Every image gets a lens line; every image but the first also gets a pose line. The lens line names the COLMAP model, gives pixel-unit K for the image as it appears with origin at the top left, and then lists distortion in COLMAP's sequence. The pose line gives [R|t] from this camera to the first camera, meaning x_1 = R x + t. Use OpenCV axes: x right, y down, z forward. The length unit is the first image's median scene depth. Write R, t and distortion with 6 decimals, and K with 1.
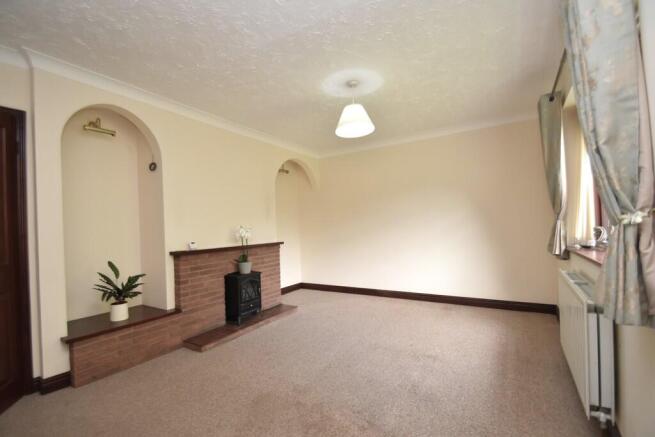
lens RADIAL K [[280.9, 0, 327.2], [0, 280.9, 229.2], [0, 0, 1]] dist [-0.000145, -0.000039]
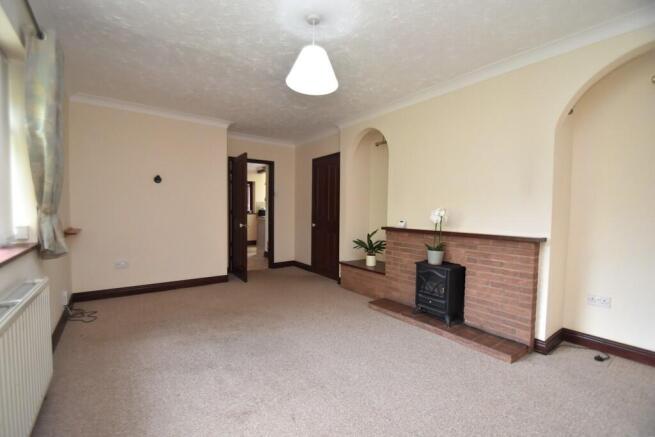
lens RADIAL K [[301.8, 0, 327.5], [0, 301.8, 218.5], [0, 0, 1]] dist [0.000439, 0.000040]
pose [[-0.376445, 0.060118, -0.924487, 0.760685], [-0.004646, 0.997757, 0.066774, -0.044233], [0.926428, 0.029432, -0.375321, 1.180026]]
